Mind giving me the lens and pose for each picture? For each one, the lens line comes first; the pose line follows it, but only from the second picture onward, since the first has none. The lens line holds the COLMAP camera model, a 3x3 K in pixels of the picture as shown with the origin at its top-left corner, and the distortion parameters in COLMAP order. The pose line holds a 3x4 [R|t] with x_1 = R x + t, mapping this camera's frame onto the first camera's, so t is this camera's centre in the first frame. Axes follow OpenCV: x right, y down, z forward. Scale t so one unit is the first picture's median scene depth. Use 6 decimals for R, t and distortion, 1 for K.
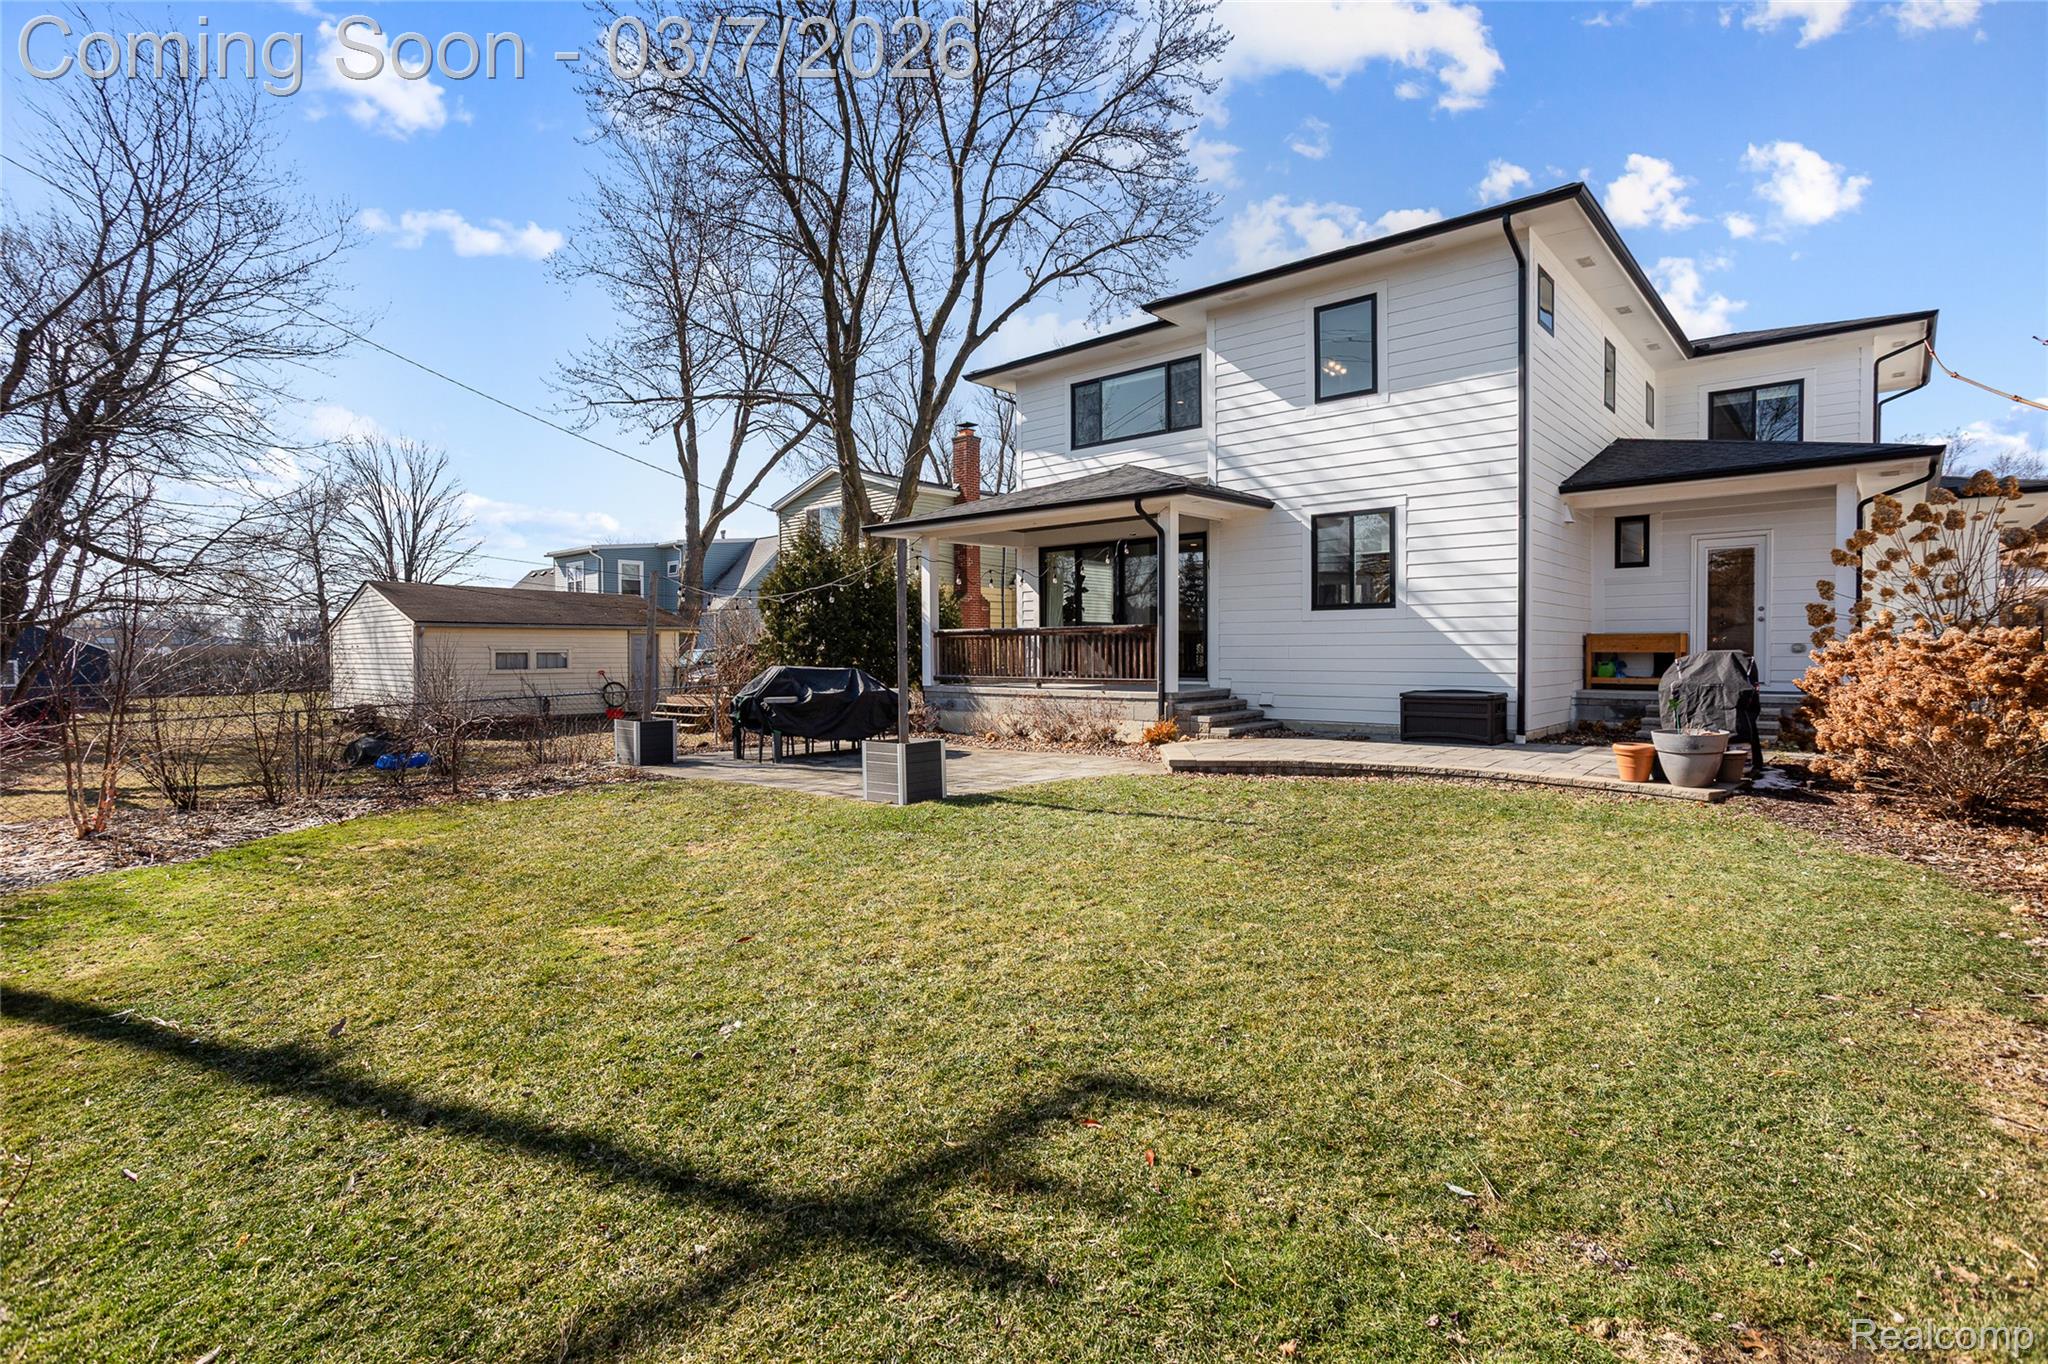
lens RADIAL K [[1015.5, 0, 1023.6], [0, 1015.5, 675.0], [0, 0, 1]] dist [-0.002171, 0.002204]
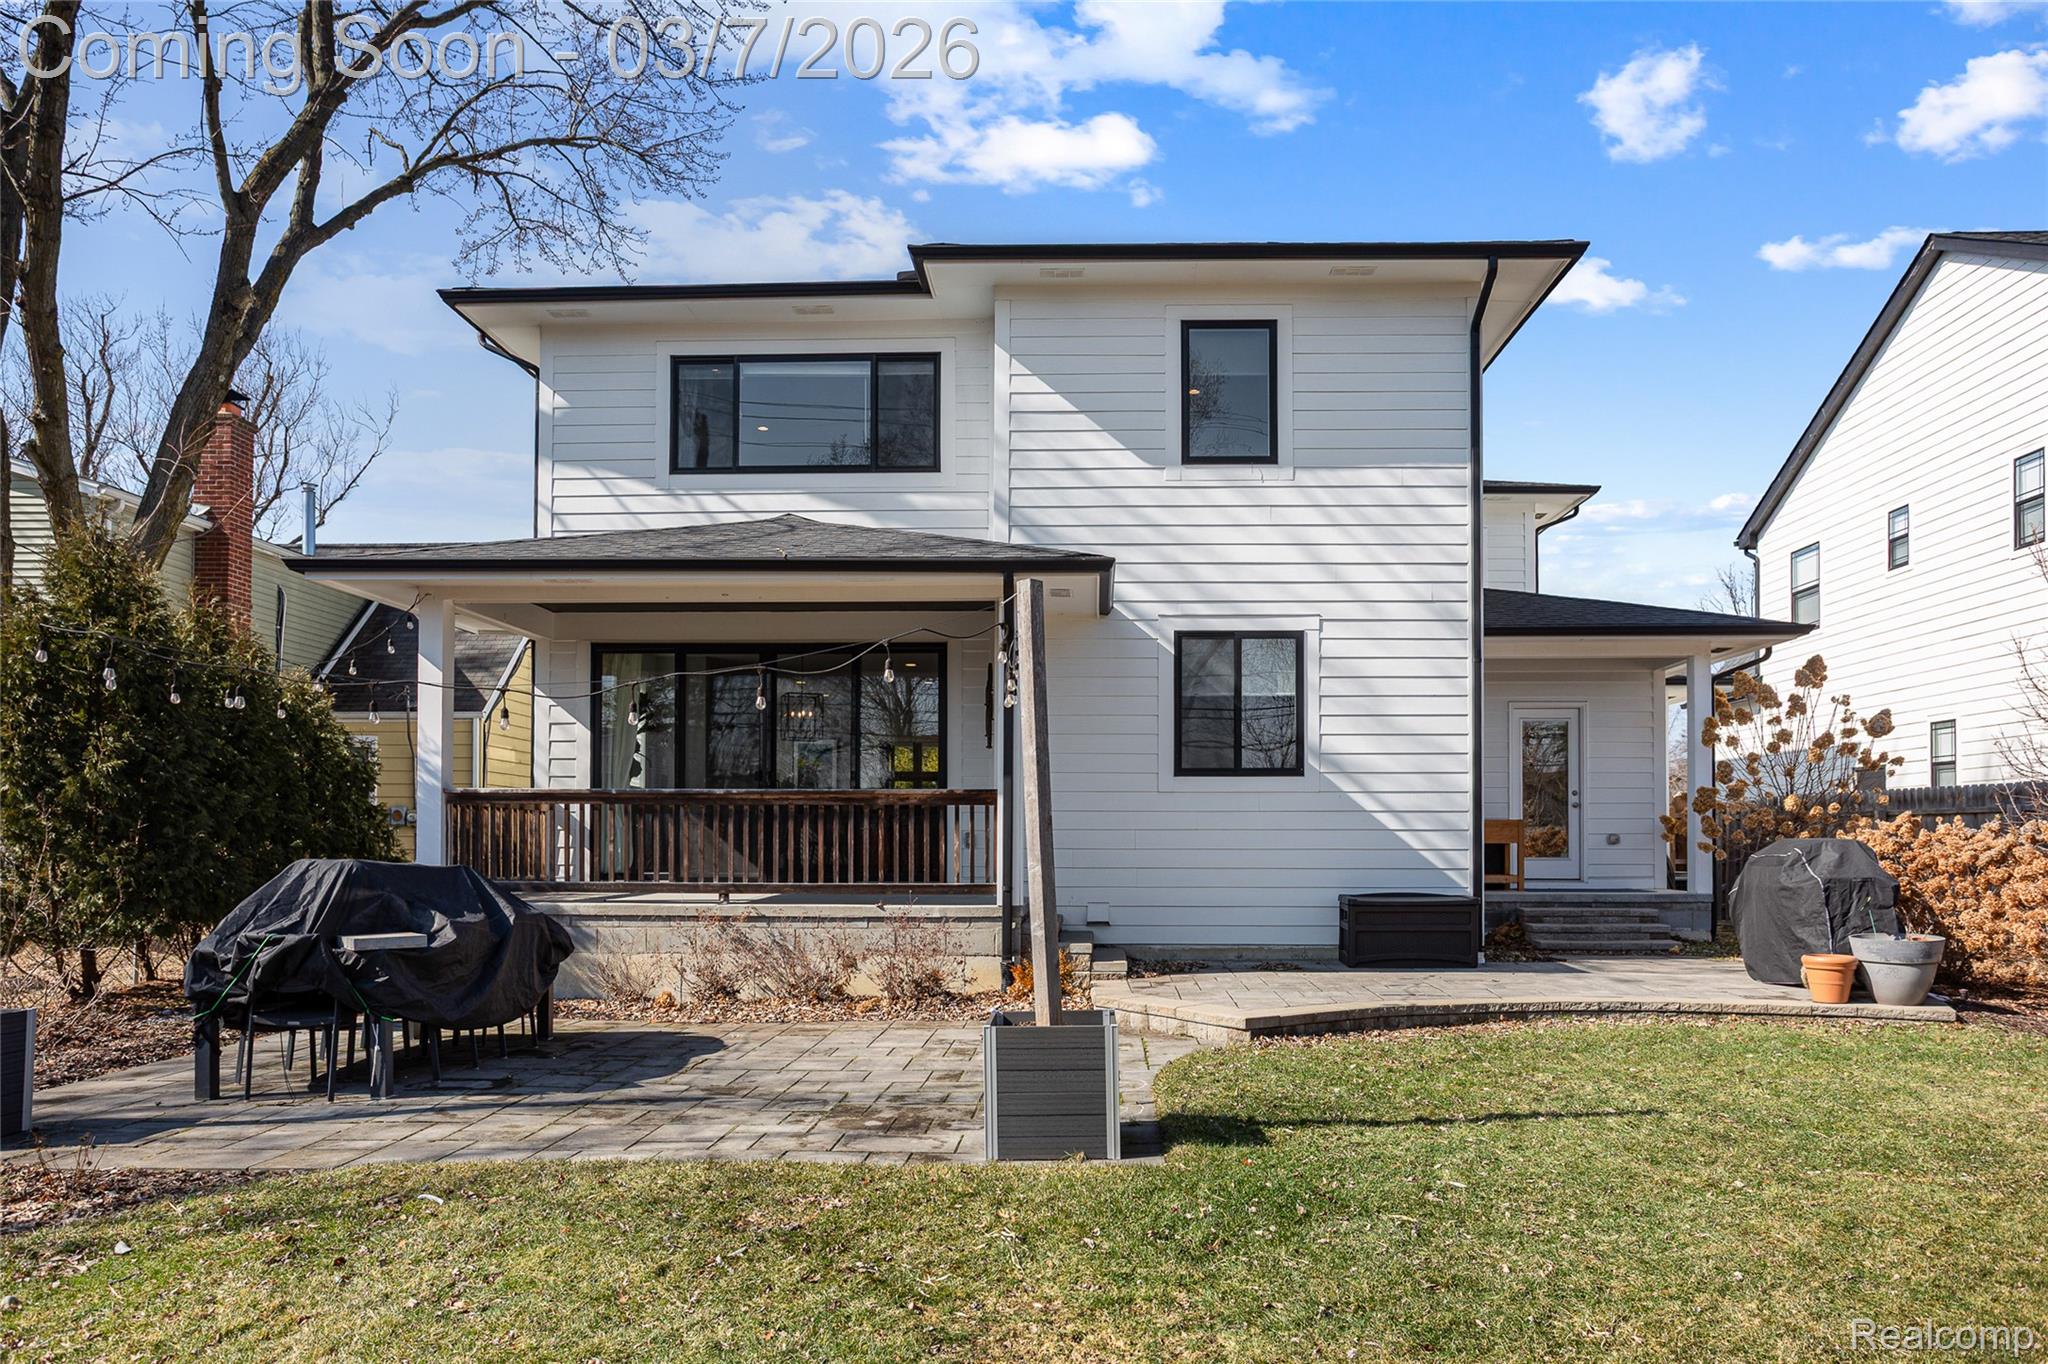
lens RADIAL K [[1422.6, 0, 1063.6], [0, 1422.6, 840.0], [0, 0, 1]] dist [-0.002446, 0.006241]
pose [[0.763201, 0.008516, 0.646105, -0.375179], [0.009279, 0.999666, -0.024137, -0.000454], [-0.646095, 0.024417, 0.762867, 0.352847]]
